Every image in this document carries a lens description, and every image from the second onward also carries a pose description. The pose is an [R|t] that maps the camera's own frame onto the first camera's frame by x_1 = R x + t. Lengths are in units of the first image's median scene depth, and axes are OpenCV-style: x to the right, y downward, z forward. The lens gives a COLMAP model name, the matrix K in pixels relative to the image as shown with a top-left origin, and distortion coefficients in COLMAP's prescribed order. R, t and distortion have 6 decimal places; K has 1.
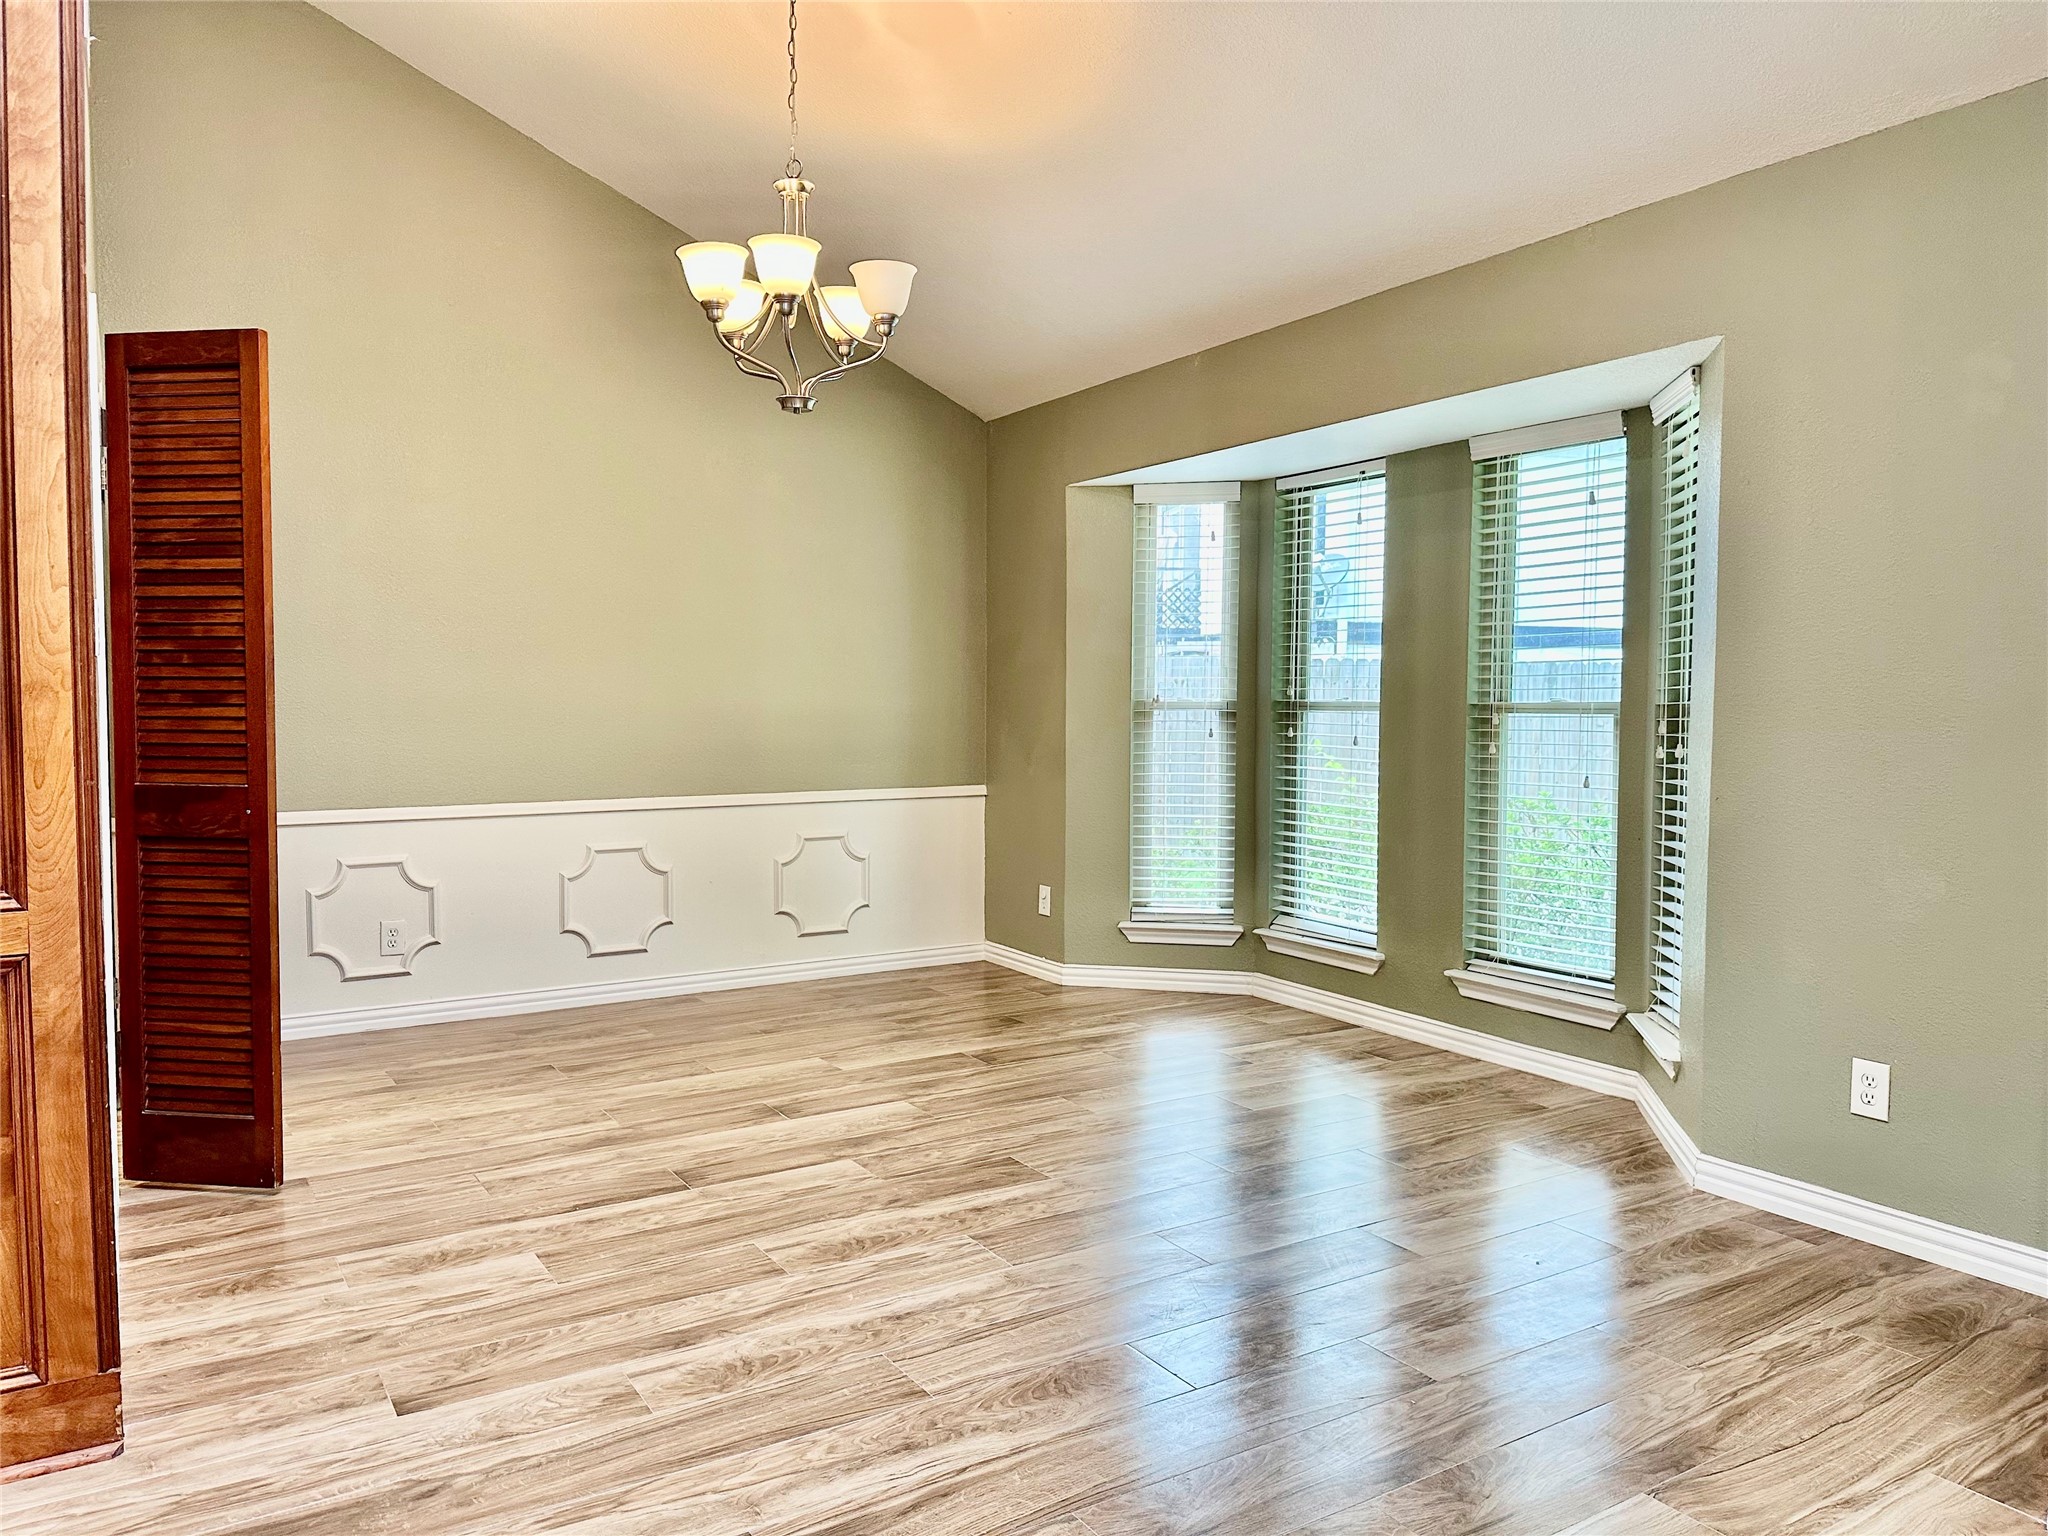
lens RADIAL K [[1431.4, 0, 1032.0], [0, 1431.4, 765.3], [0, 0, 1]] dist [-0.004734, -0.004352]
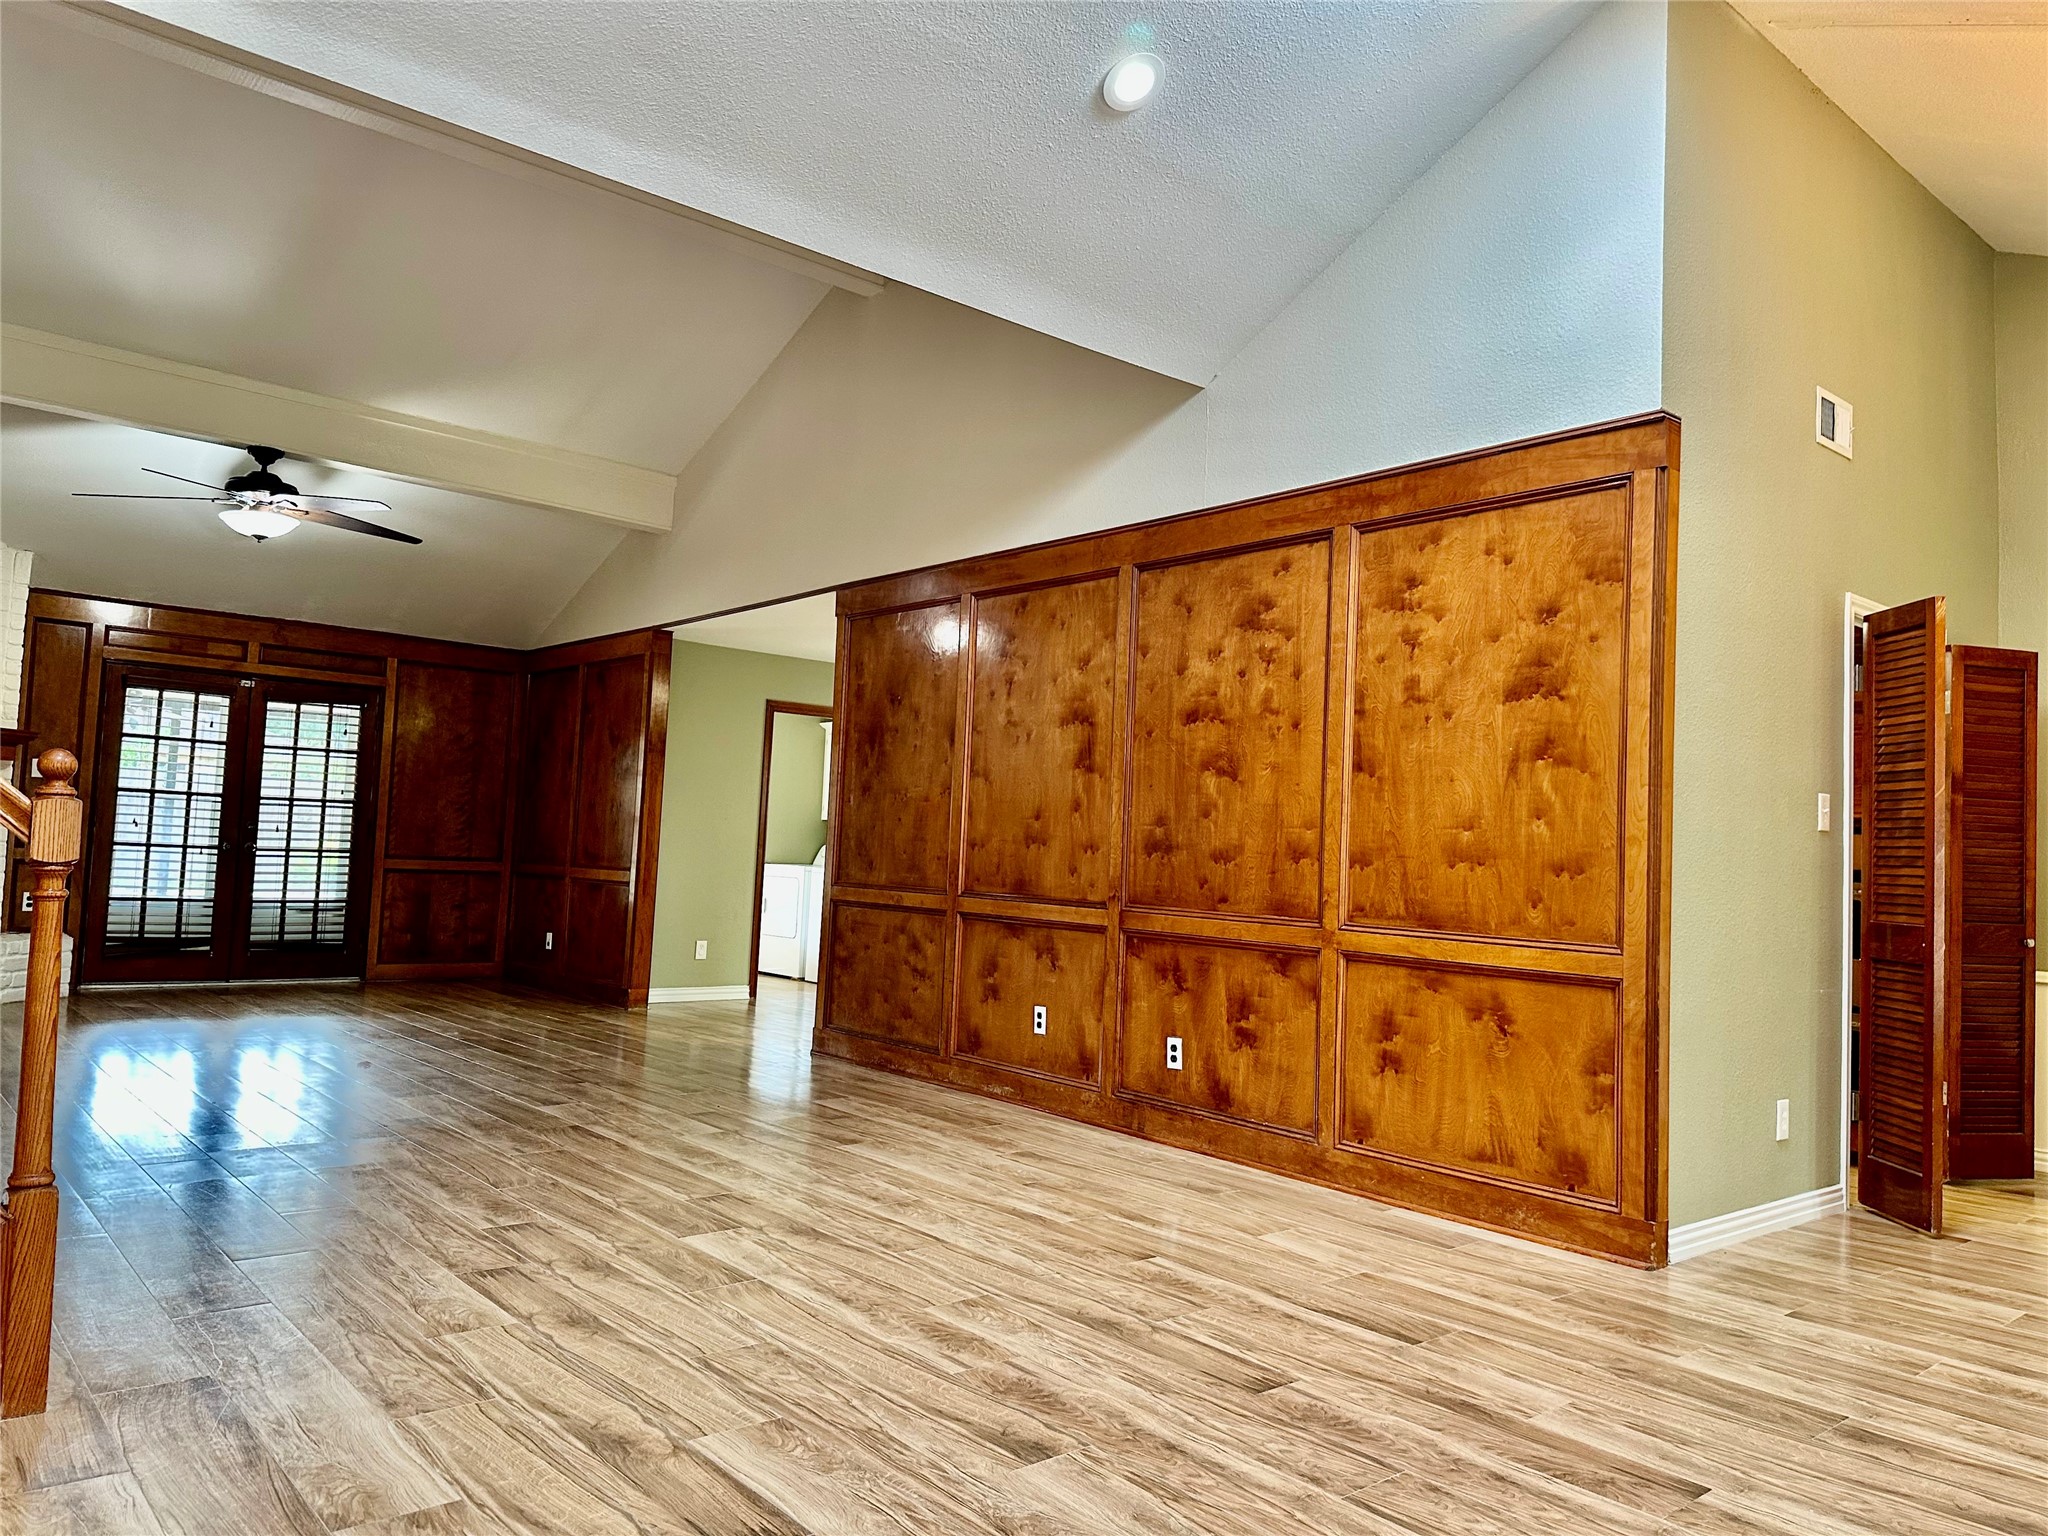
lens RADIAL K [[1439.8, 0, 1024.3], [0, 1439.8, 769.7], [0, 0, 1]] dist [0.145524, -0.271929]
pose [[0.139522, -0.054560, -0.988715, 0.511897], [-0.090876, 0.993562, -0.067651, 0.027468], [0.986040, 0.099289, 0.133665, -0.034650]]
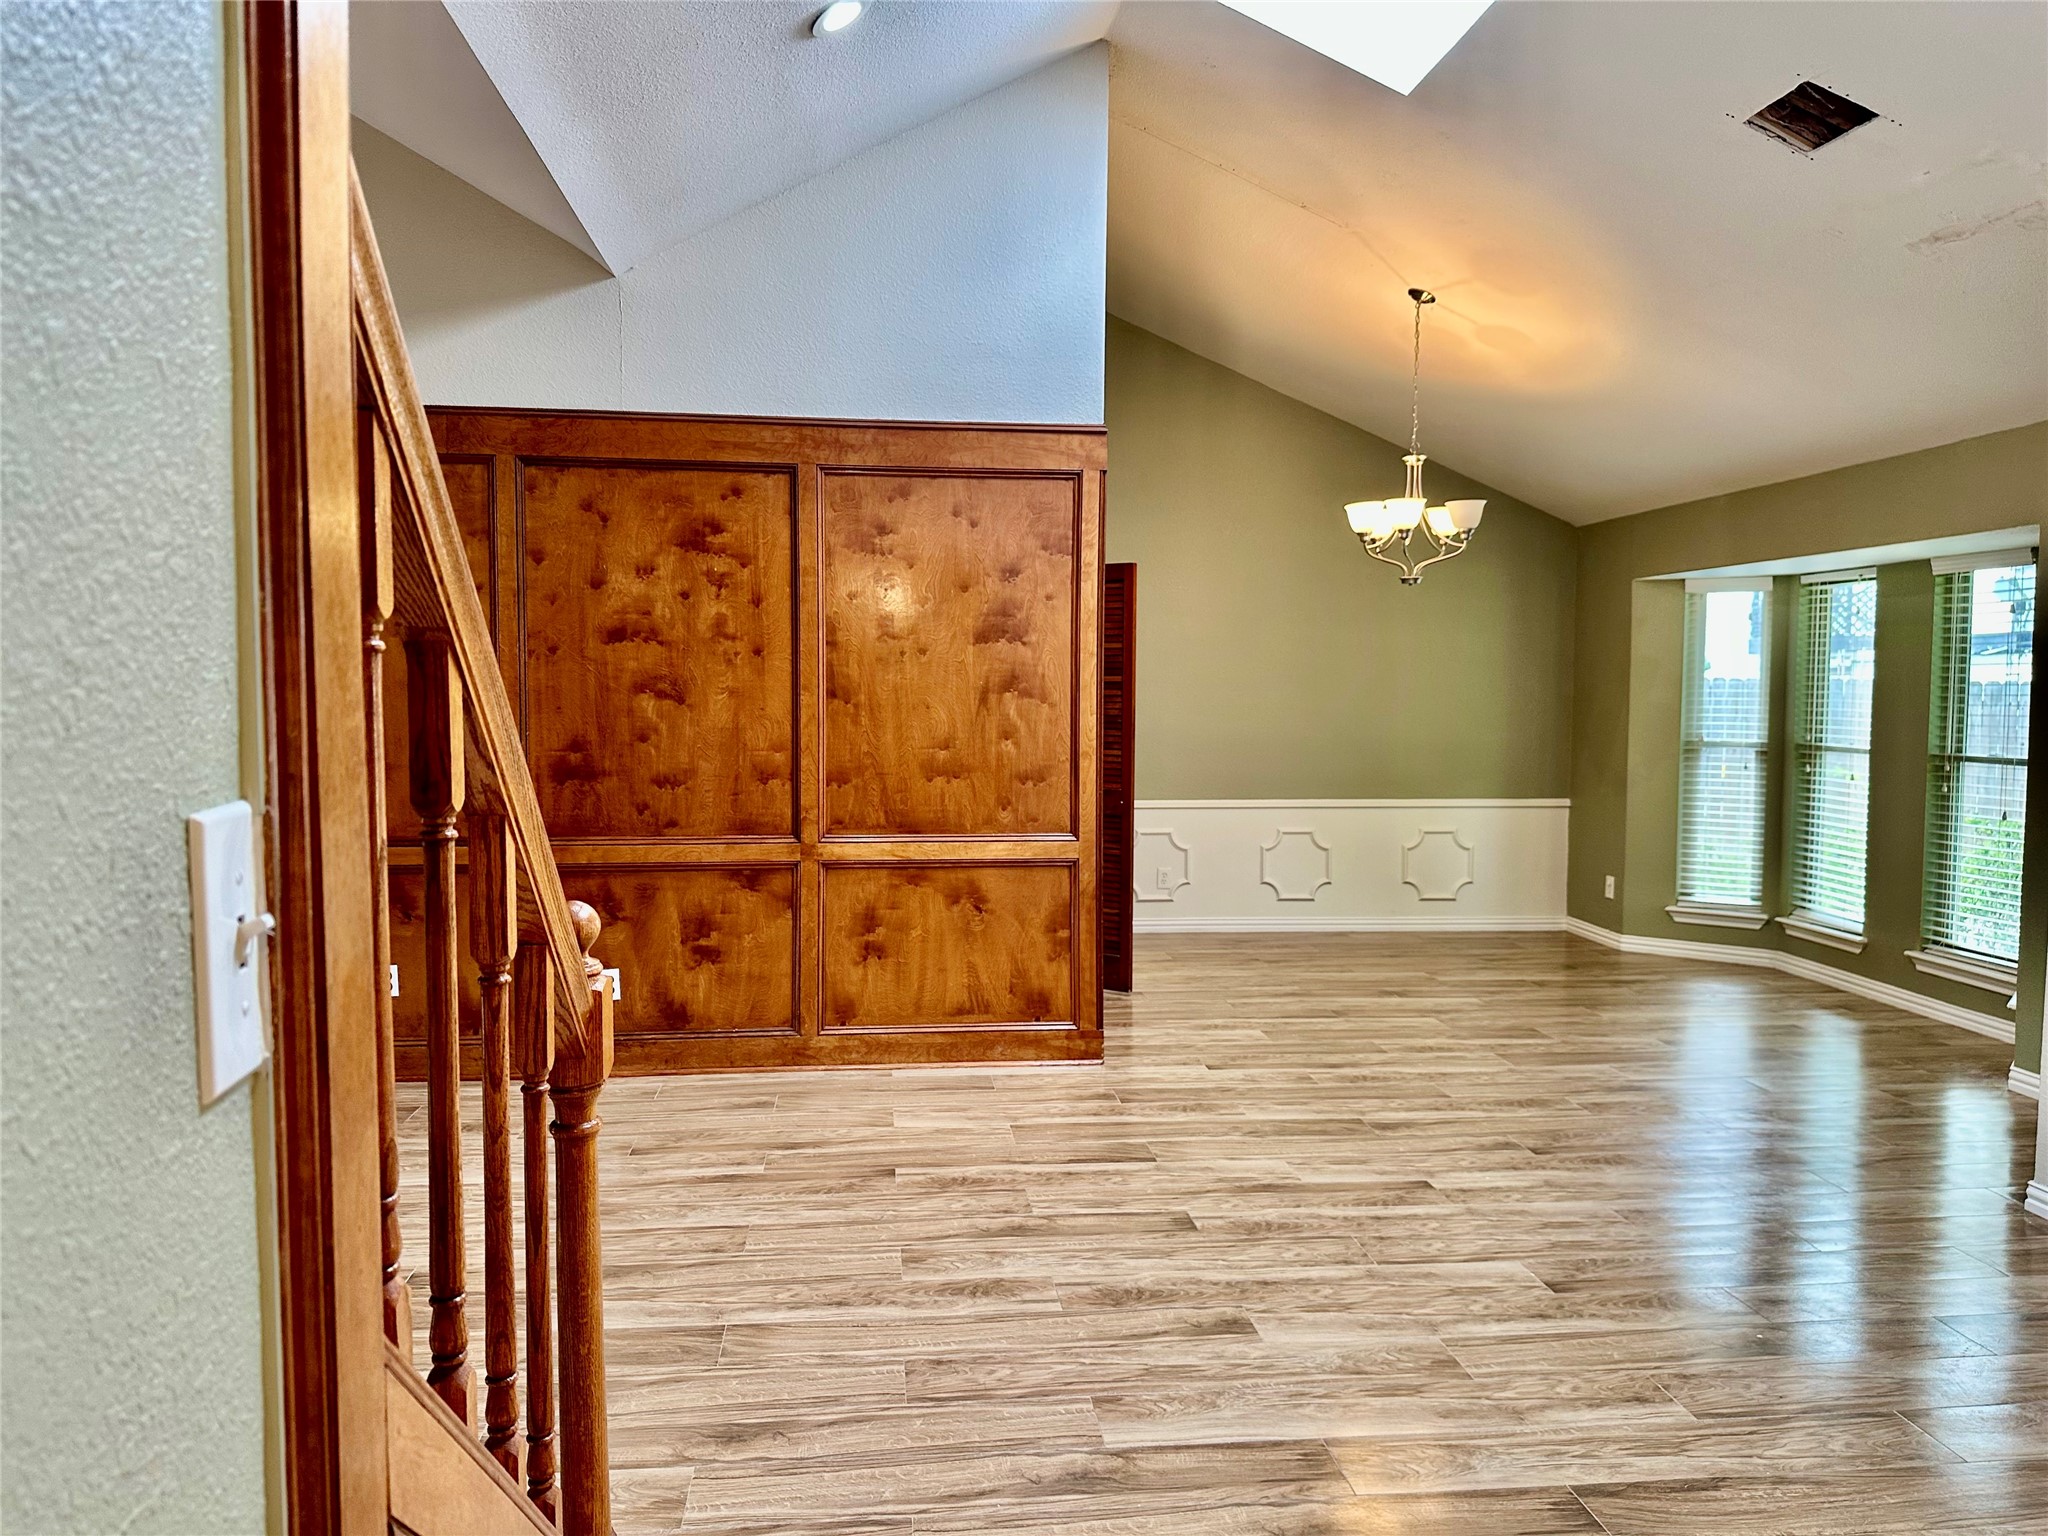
lens RADIAL K [[1432.7, 0, 1024.1], [0, 1432.7, 762.9], [0, 0, 1]] dist [0.174209, -0.262936]
pose [[0.897326, 0.024561, -0.440684, 0.151335], [-0.023774, 0.999691, 0.007308, -0.024392], [0.440728, 0.003919, 0.897632, -0.610658]]
